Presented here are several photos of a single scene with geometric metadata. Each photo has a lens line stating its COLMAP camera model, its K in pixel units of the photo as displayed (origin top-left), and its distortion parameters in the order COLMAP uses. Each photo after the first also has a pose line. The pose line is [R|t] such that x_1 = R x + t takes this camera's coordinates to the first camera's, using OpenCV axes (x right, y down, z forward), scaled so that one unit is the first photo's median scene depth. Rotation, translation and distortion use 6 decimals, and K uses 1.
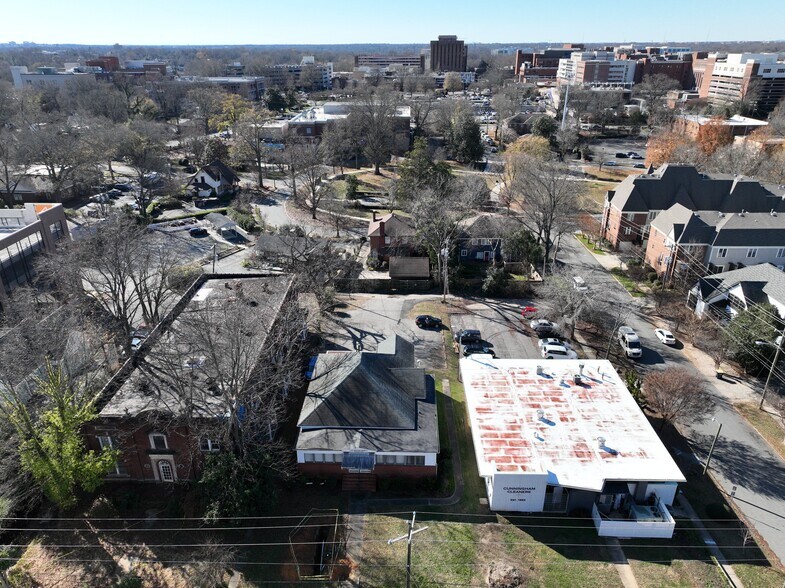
lens RADIAL K [[551.5, 0, 391.3], [0, 551.5, 294.6], [0, 0, 1]] dist [-0.002730, 0.019227]
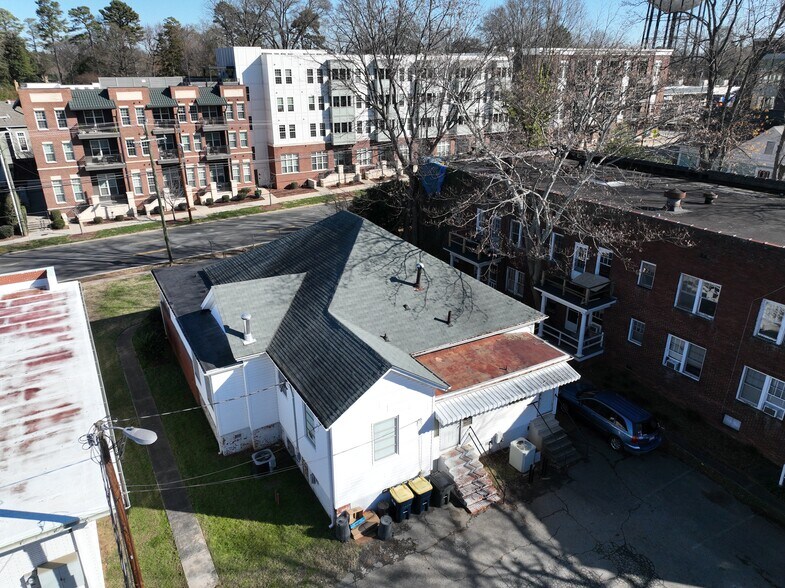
lens RADIAL K [[551.5, 0, 391.3], [0, 551.5, 294.6], [0, 0, 1]] dist [-0.002730, 0.019227]
pose [[-0.847474, 0.206000, -0.489235, 0.094021], [-0.217005, 0.706659, 0.673455, -0.090237], [0.484455, 0.676902, -0.554172, 0.845750]]
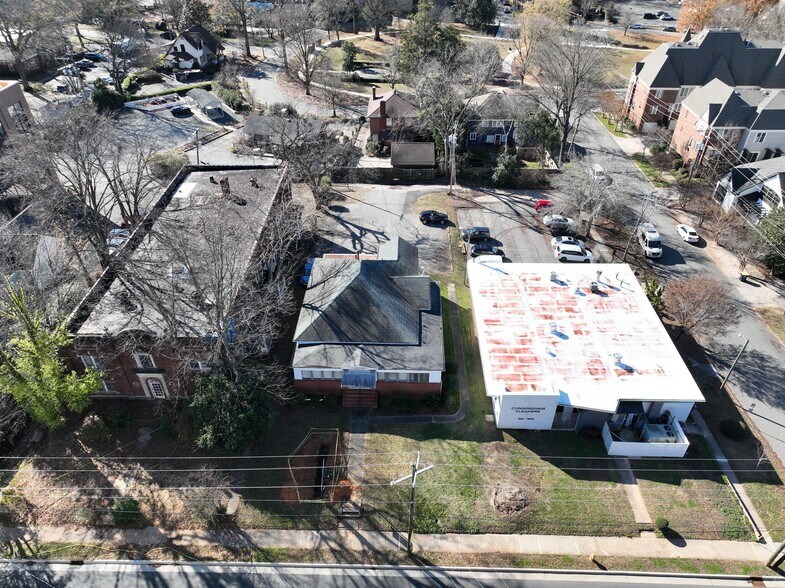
lens RADIAL K [[551.5, 0, 391.3], [0, 551.5, 294.6], [0, 0, 1]] dist [-0.002730, 0.019227]
pose [[0.999997, -0.000399, -0.002446, -0.000984], [0.000931, 0.975142, 0.221577, -0.027780], [0.002297, -0.221579, 0.975140, 0.063547]]
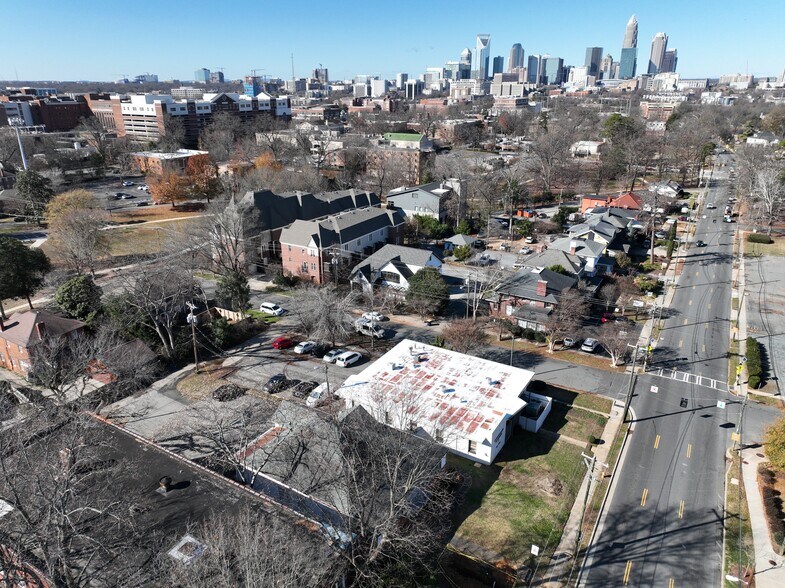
lens RADIAL K [[551.5, 0, 391.3], [0, 551.5, 294.6], [0, 0, 1]] dist [-0.002730, 0.019227]
pose [[0.499919, -0.311291, 0.808195, -0.452096], [0.359730, 0.923502, 0.133188, -0.114594], [-0.787829, 0.224149, 0.573657, 0.213894]]
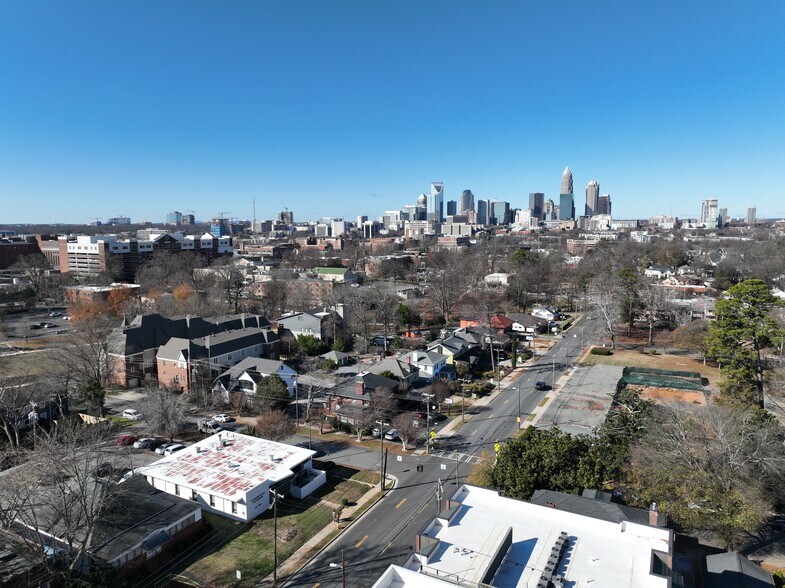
lens RADIAL K [[551.5, 0, 391.3], [0, 551.5, 294.6], [0, 0, 1]] dist [-0.002730, 0.019227]
pose [[0.448459, -0.116546, 0.886172, -0.502564], [0.374616, 0.924686, -0.067968, 0.038048], [-0.811509, 0.362455, 0.458344, -0.126596]]
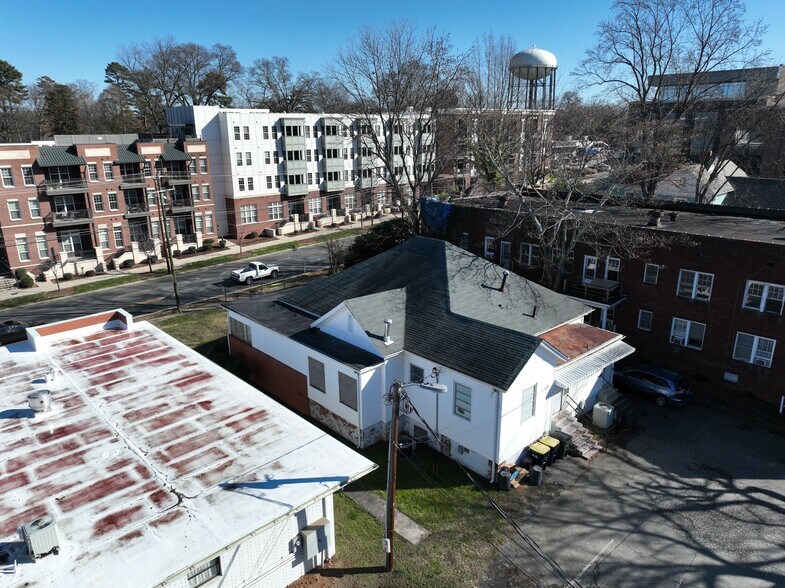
lens RADIAL K [[551.5, 0, 391.3], [0, 551.5, 294.6], [0, 0, 1]] dist [-0.002730, 0.019227]
pose [[-0.708723, 0.211992, -0.672882, 0.214704], [-0.285990, 0.785569, 0.548718, -0.076765], [0.644919, 0.581327, -0.496123, 0.824494]]
